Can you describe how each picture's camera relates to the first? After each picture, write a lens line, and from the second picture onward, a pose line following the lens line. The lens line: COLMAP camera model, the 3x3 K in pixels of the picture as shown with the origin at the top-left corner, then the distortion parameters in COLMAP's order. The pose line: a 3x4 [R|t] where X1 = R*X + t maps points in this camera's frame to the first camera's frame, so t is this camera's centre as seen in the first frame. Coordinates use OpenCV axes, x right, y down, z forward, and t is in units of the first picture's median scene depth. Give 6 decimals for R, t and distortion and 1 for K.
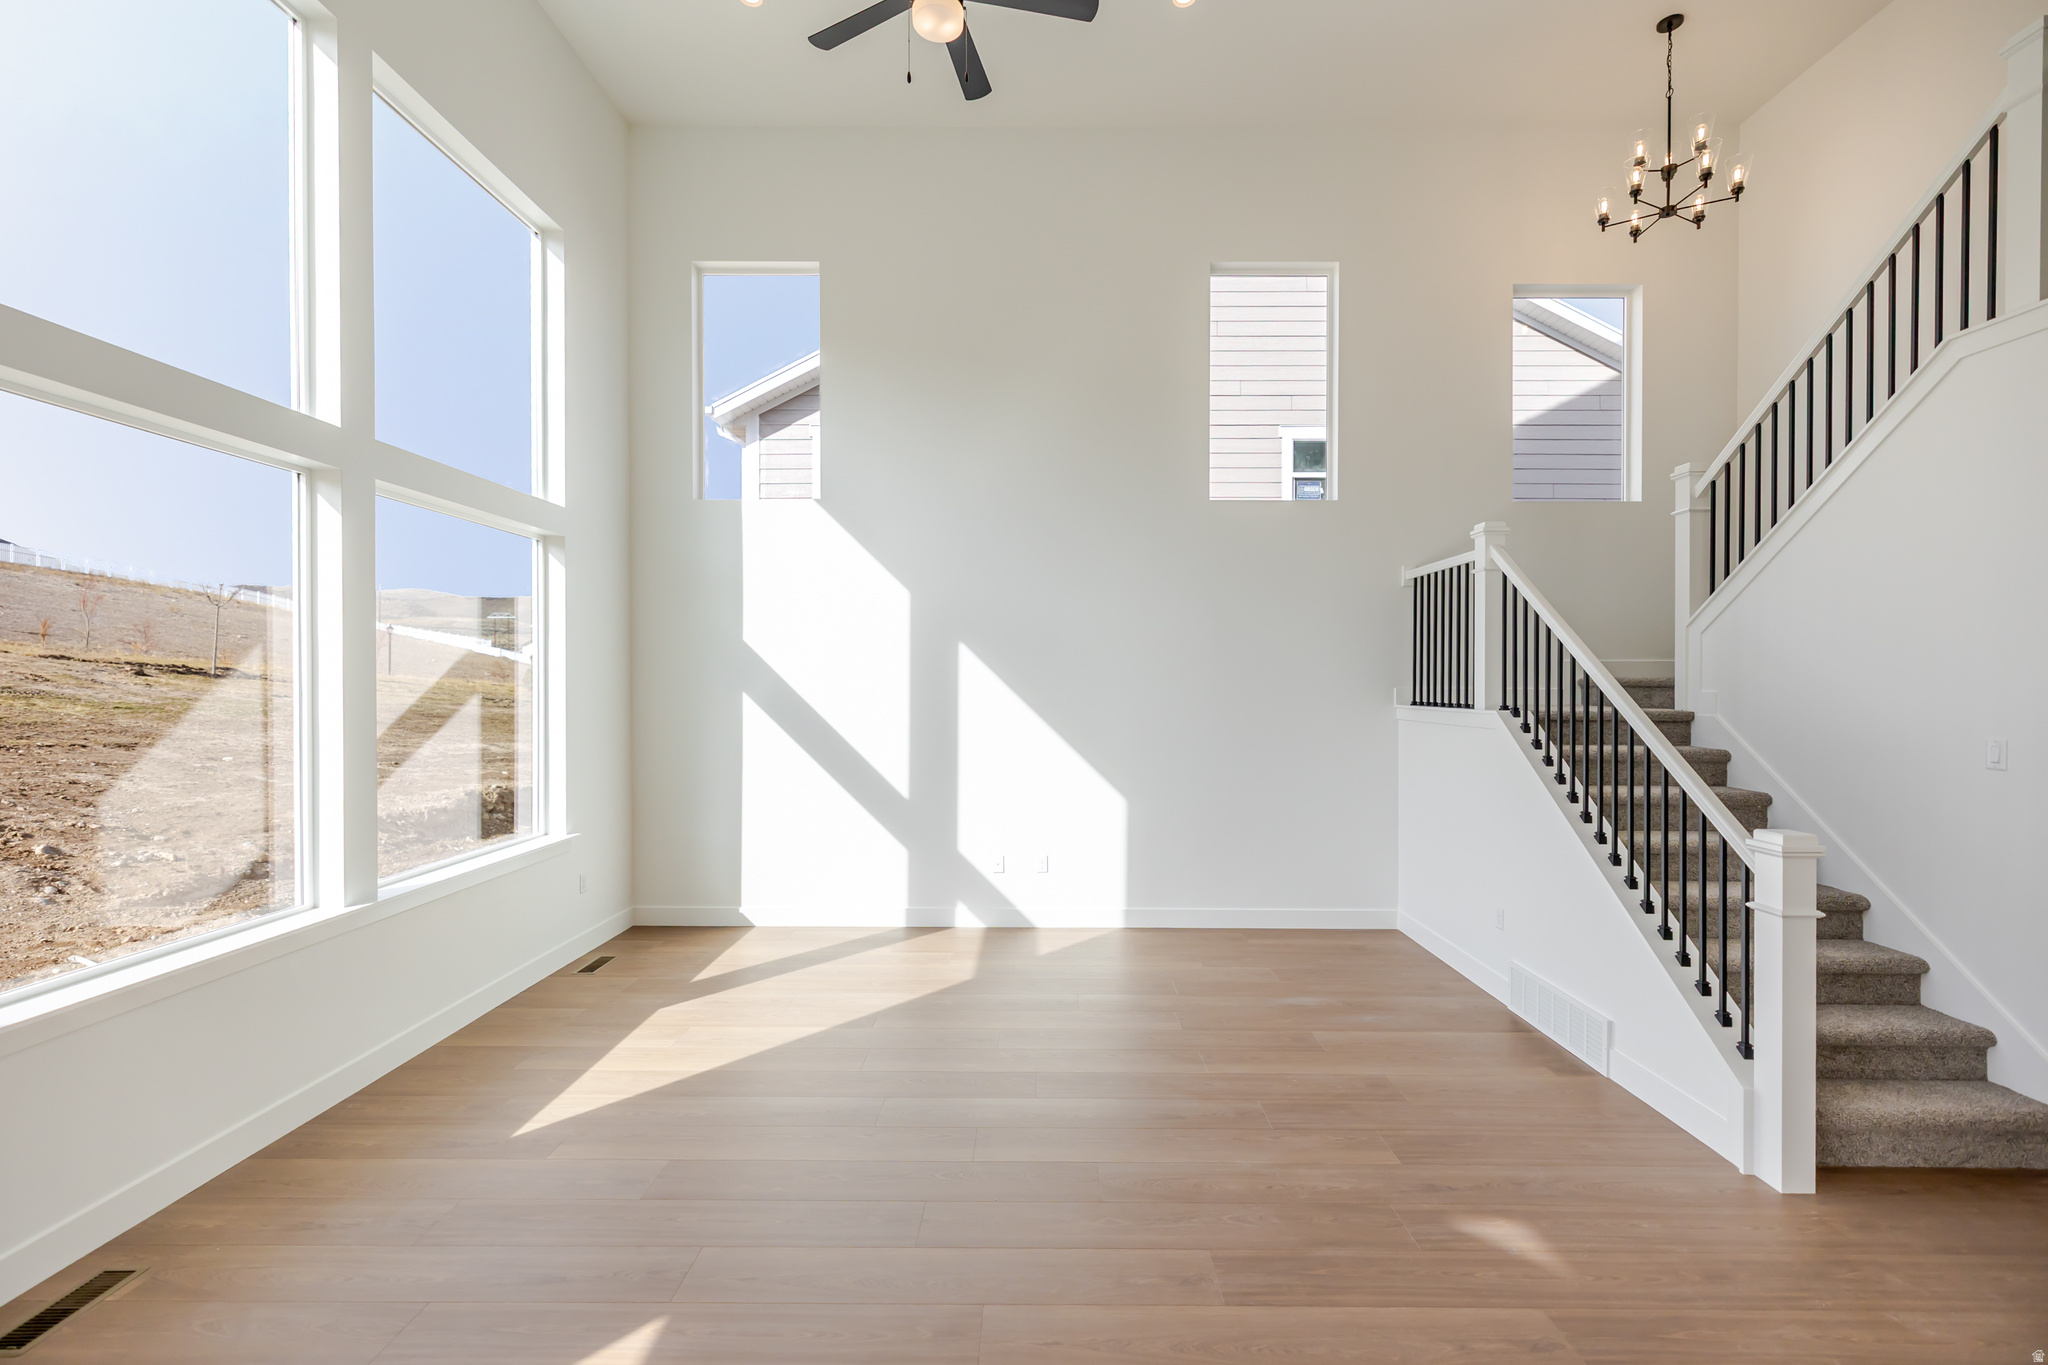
lens RADIAL K [[888.6, 0, 1038.9], [0, 888.6, 687.0], [0, 0, 1]] dist [0.003924, 0.000151]
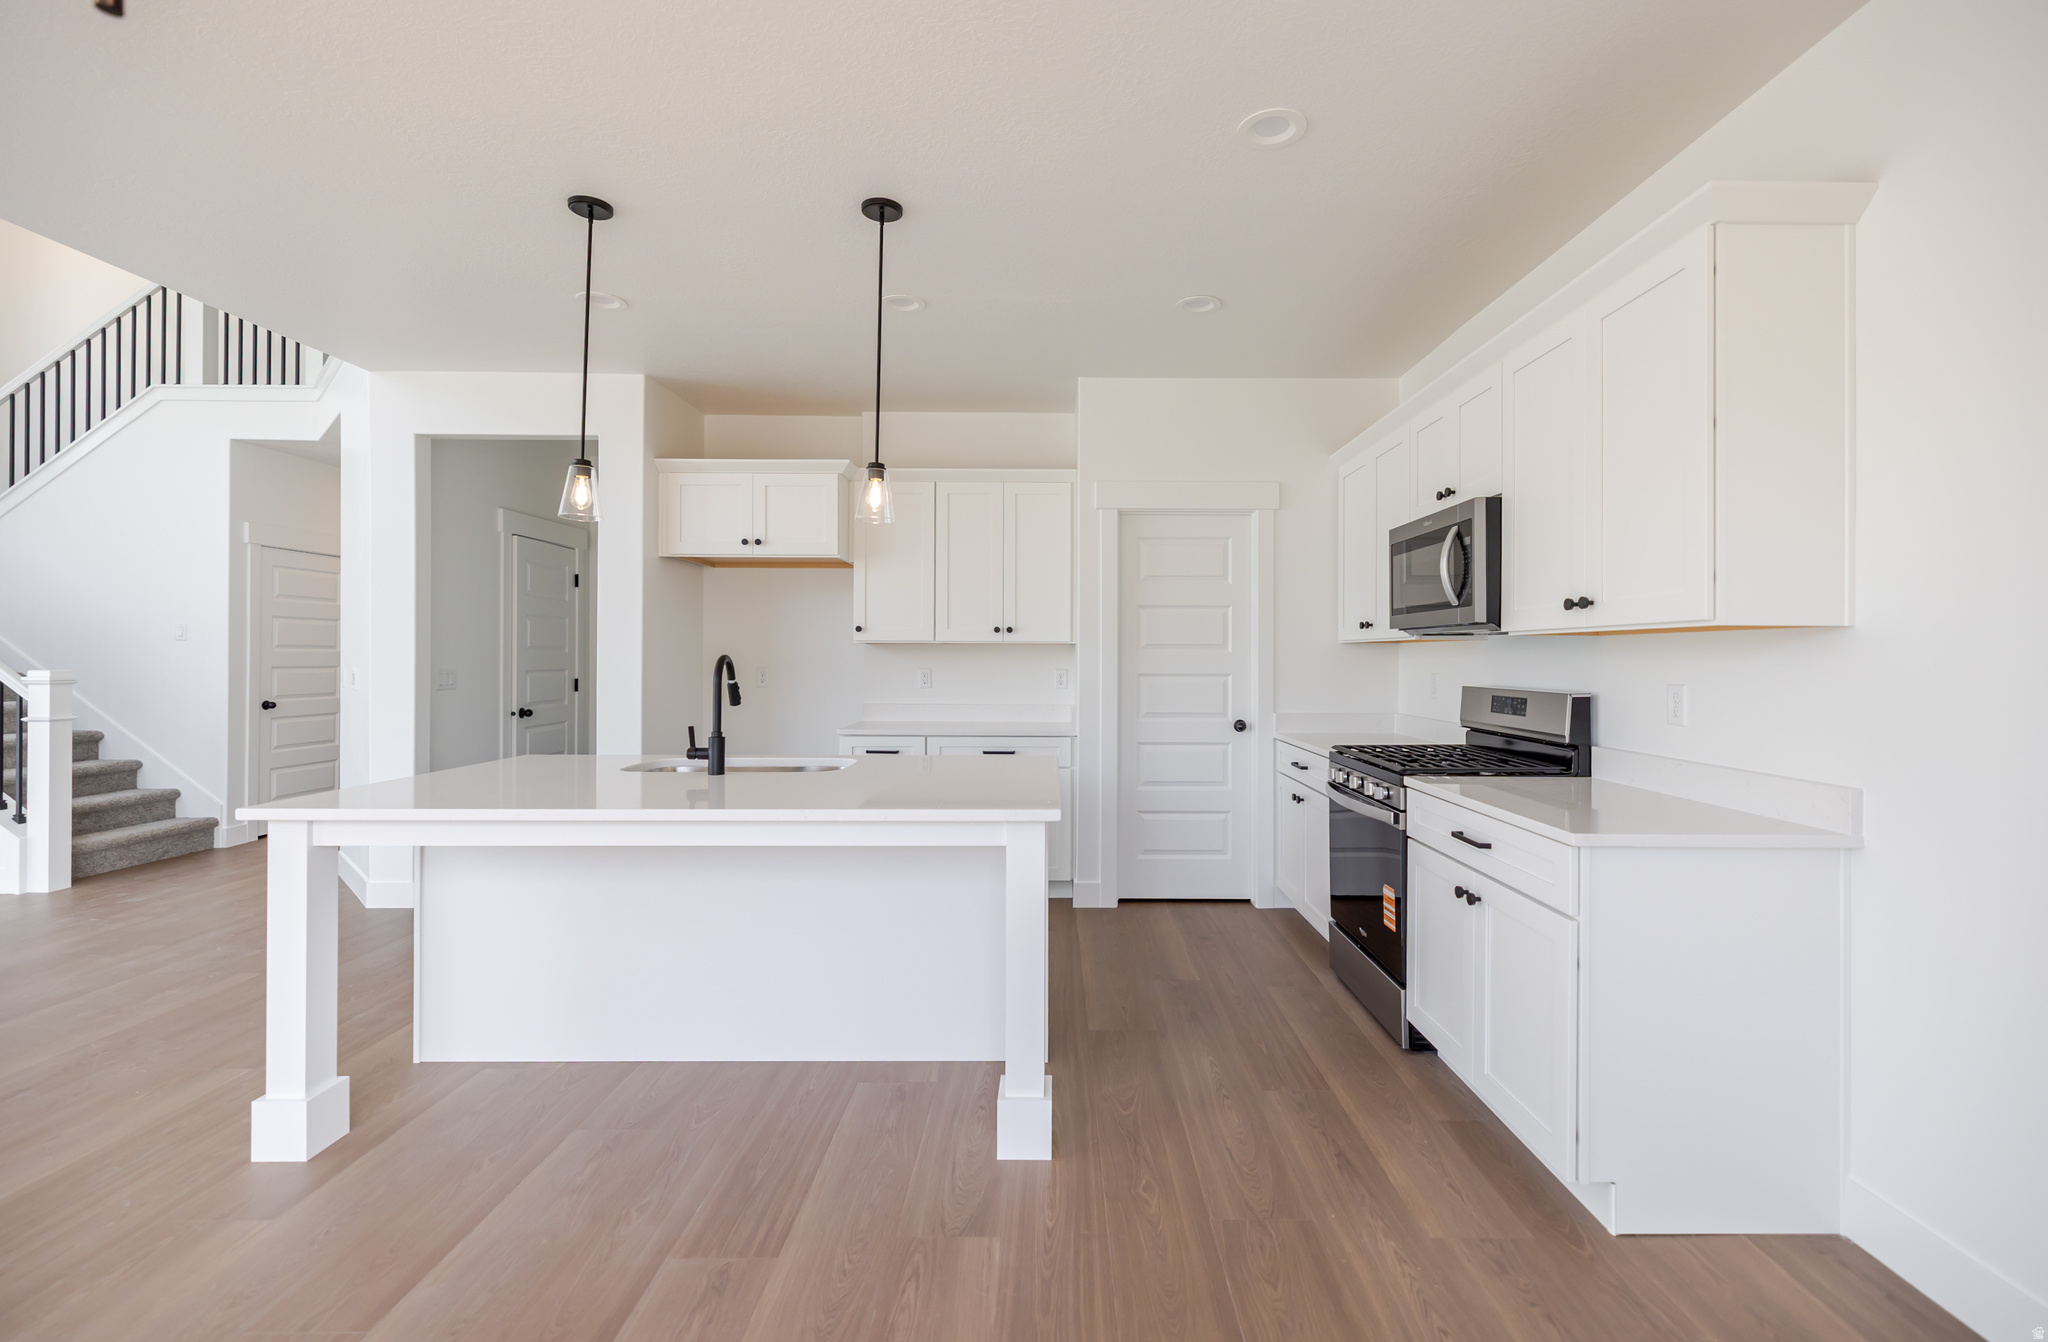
lens RADIAL K [[889.8, 0, 1053.6], [0, 889.8, 649.7], [0, 0, 1]] dist [0.002034, -0.000721]
pose [[-0.008225, 0.004904, 0.999954, -0.667050], [0.004472, 0.999978, -0.004867, 0.123137], [-0.999956, 0.004432, -0.008247, -0.674835]]
